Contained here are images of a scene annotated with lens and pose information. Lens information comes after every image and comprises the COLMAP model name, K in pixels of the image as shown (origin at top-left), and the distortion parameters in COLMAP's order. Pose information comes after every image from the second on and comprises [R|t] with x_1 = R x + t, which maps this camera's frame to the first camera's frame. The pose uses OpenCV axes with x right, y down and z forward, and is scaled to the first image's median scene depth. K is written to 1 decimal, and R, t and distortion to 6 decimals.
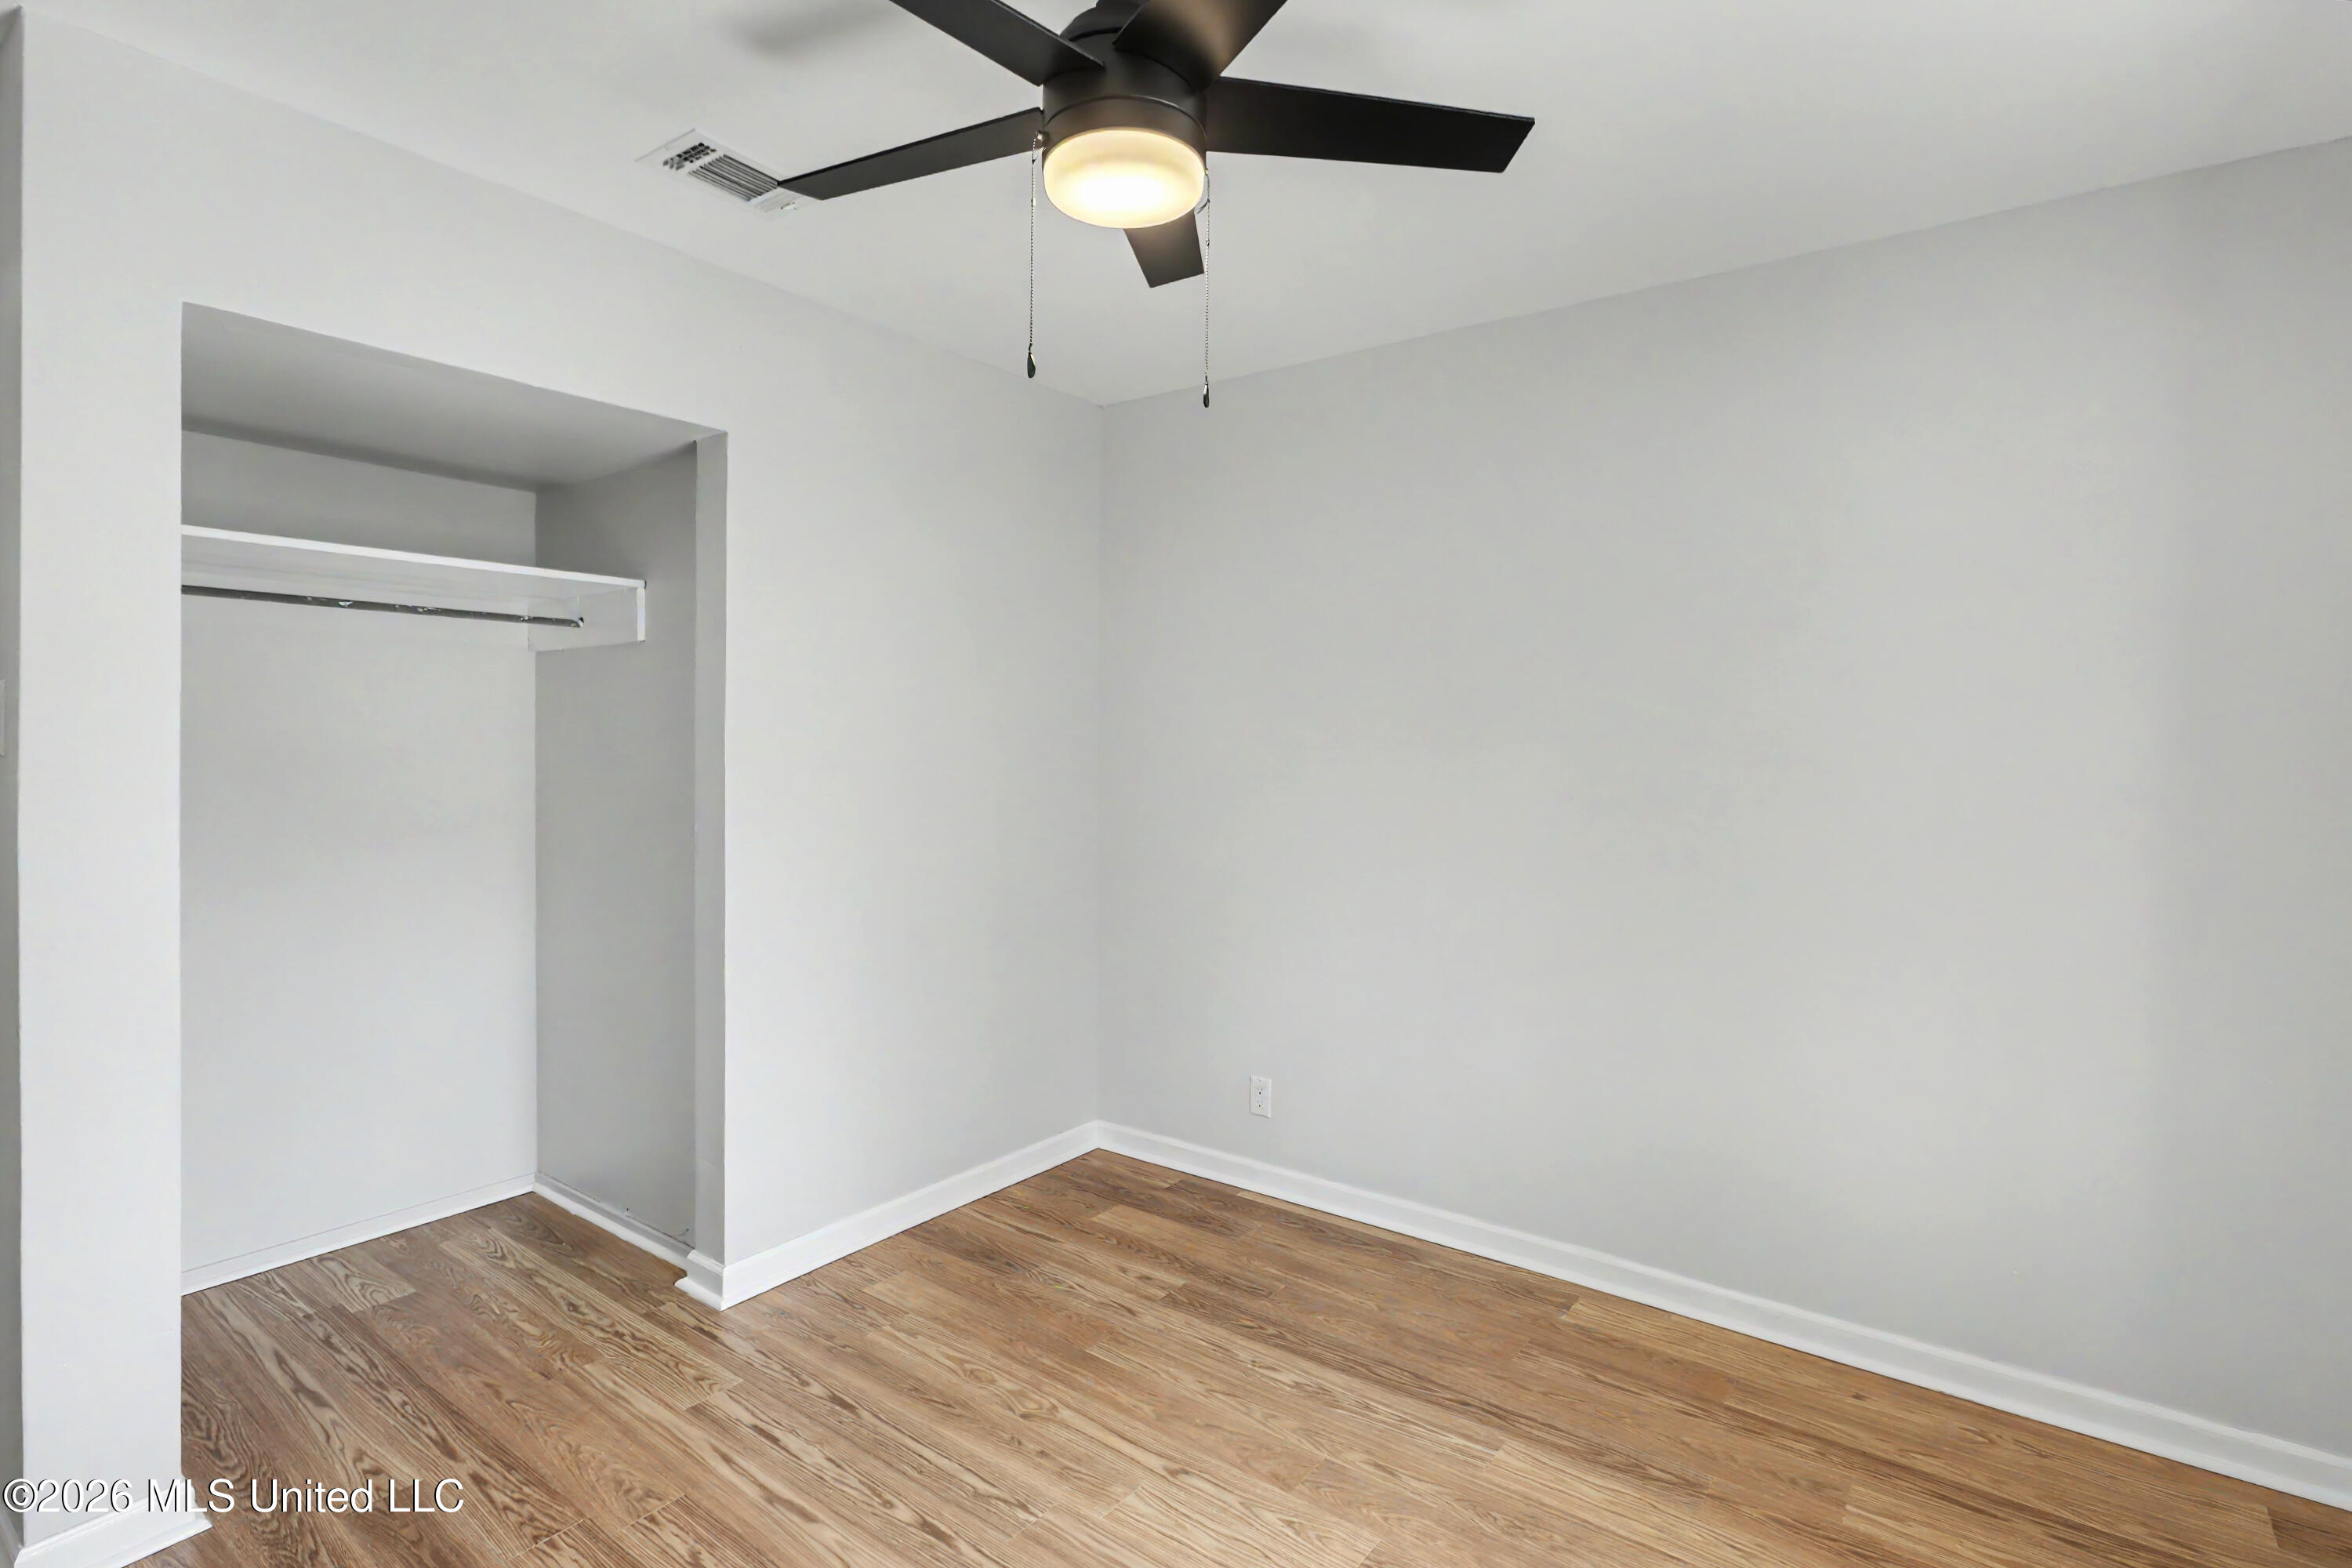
lens RADIAL K [[1130.0, 0, 1175.0], [0, 1130.0, 770.5], [0, 0, 1]] dist [-0.011670, 0.002282]
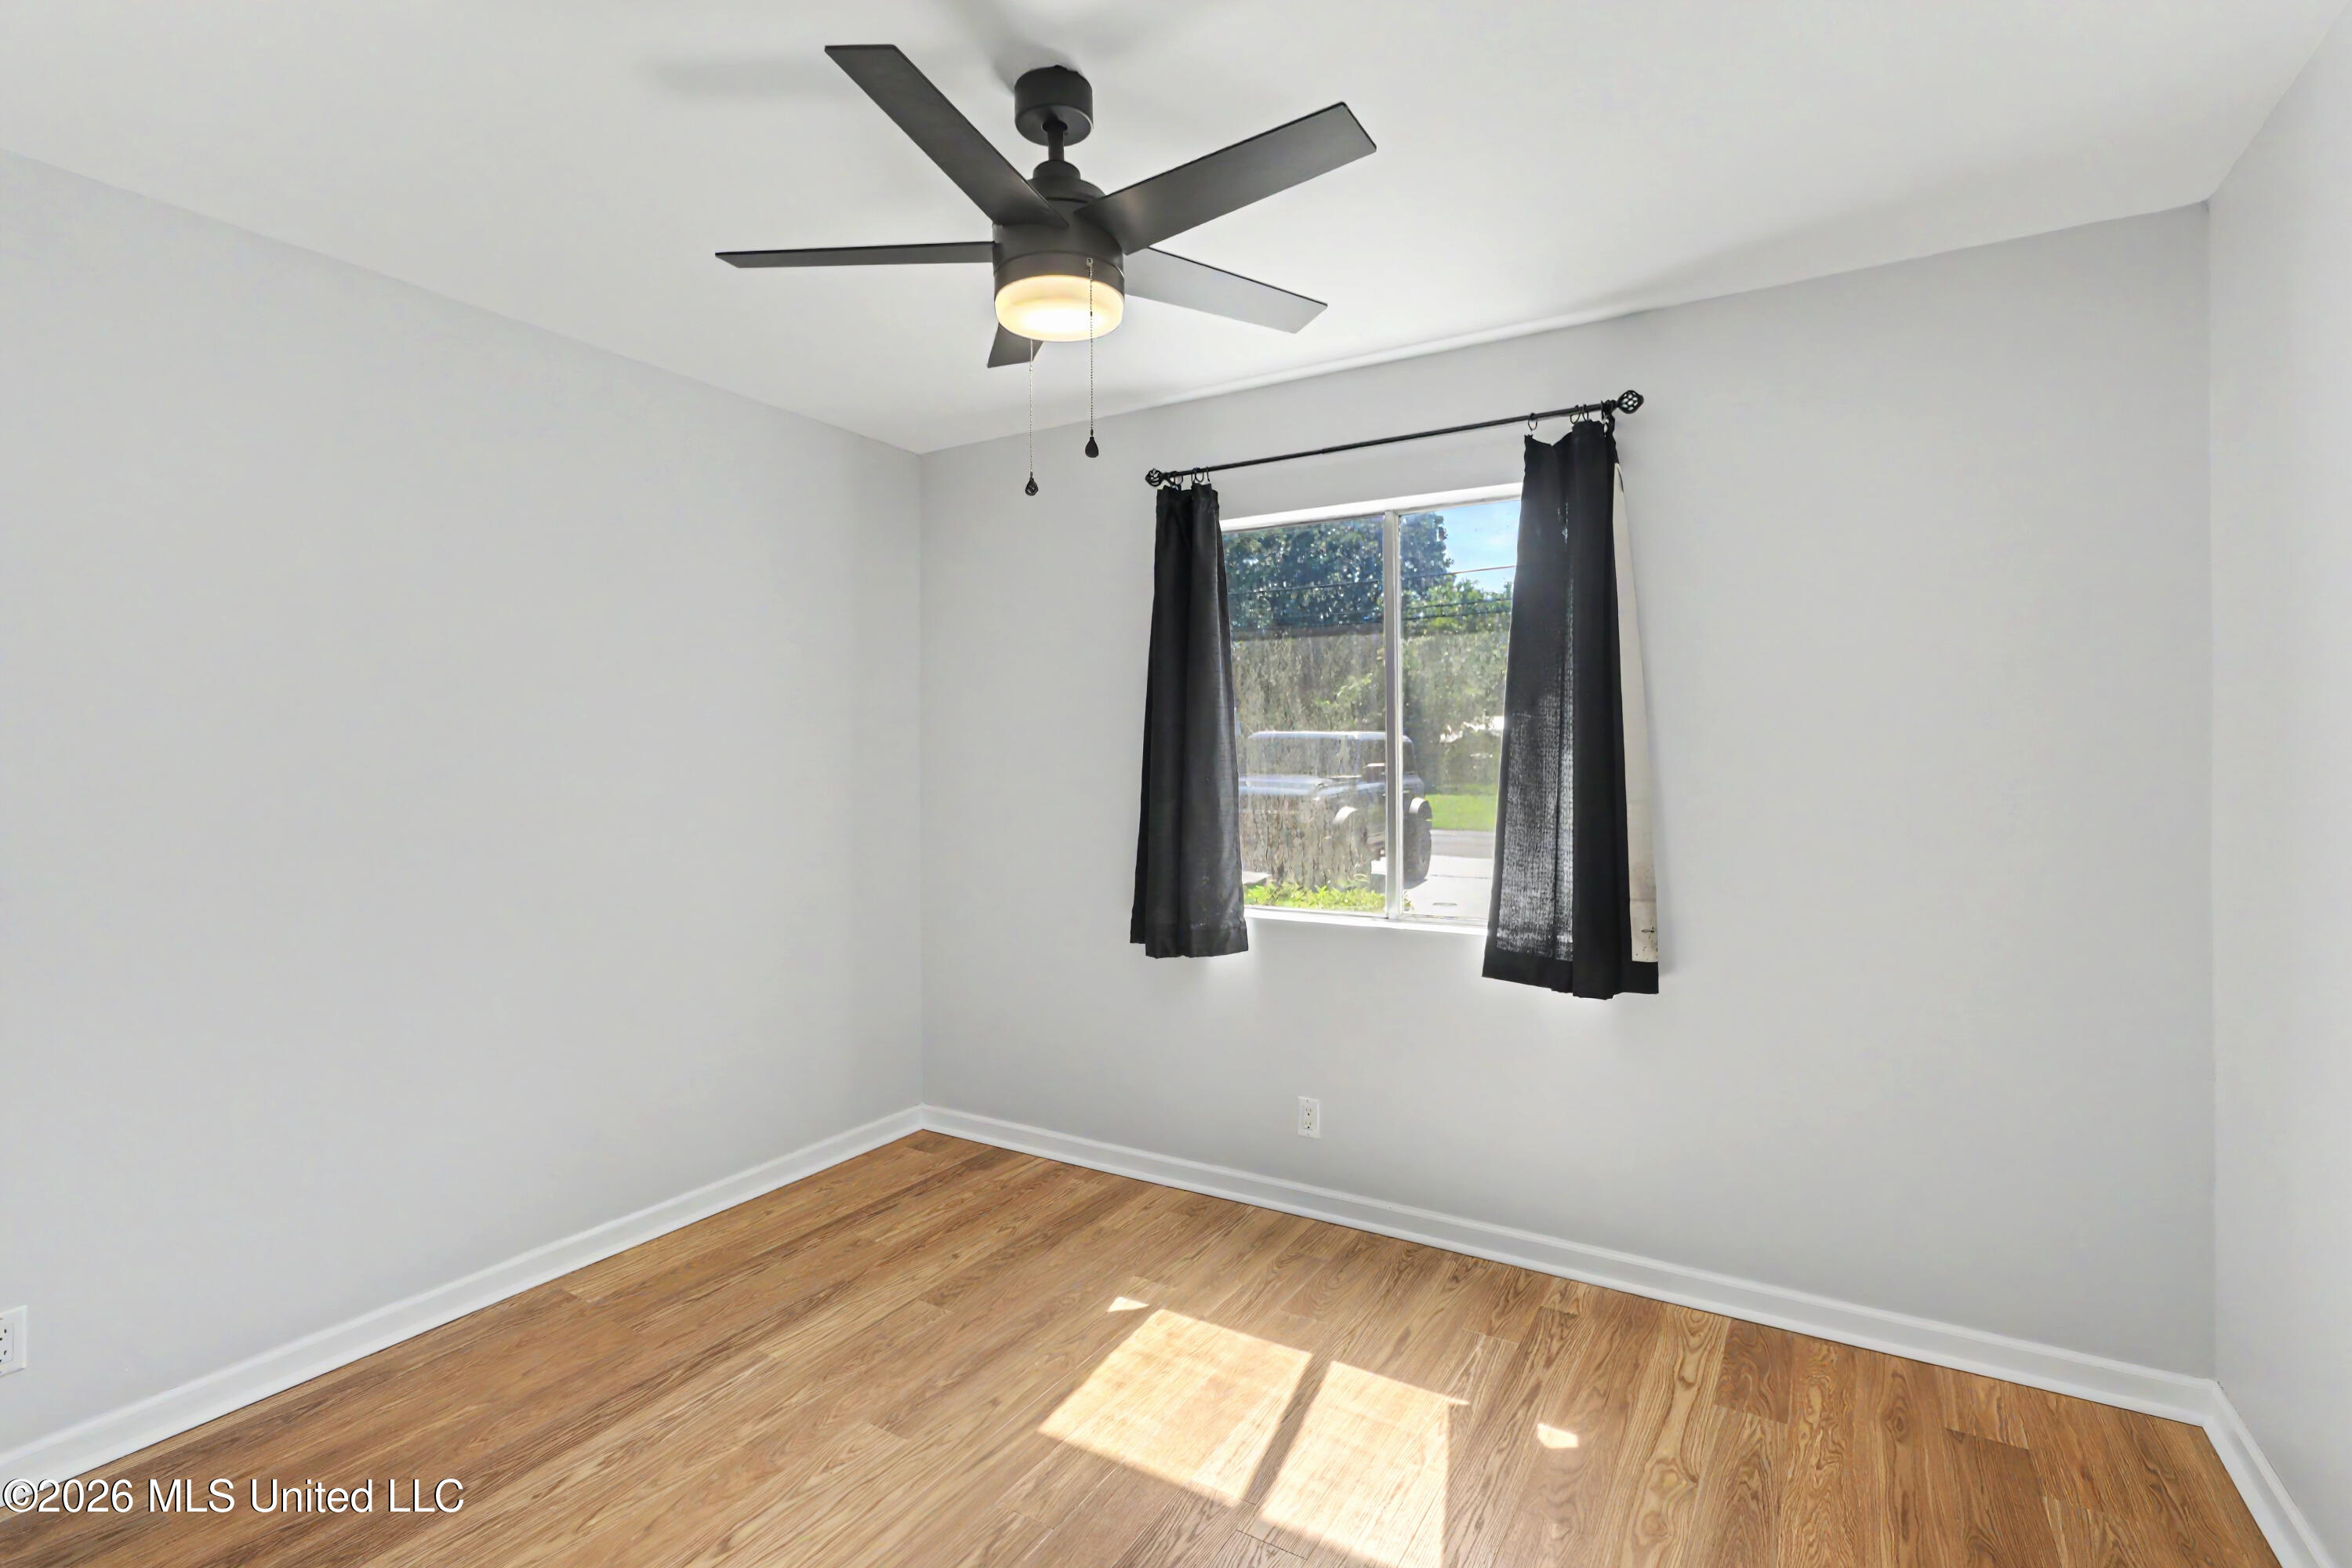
lens RADIAL K [[1130.0, 0, 1173.8], [0, 1130.0, 776.9], [0, 0, 1]] dist [-0.011670, 0.002282]
pose [[-0.129524, -0.024326, 0.991278, -0.839873], [0.025082, 0.999299, 0.027800, -0.011070], [-0.991259, 0.028464, -0.128823, 0.670900]]
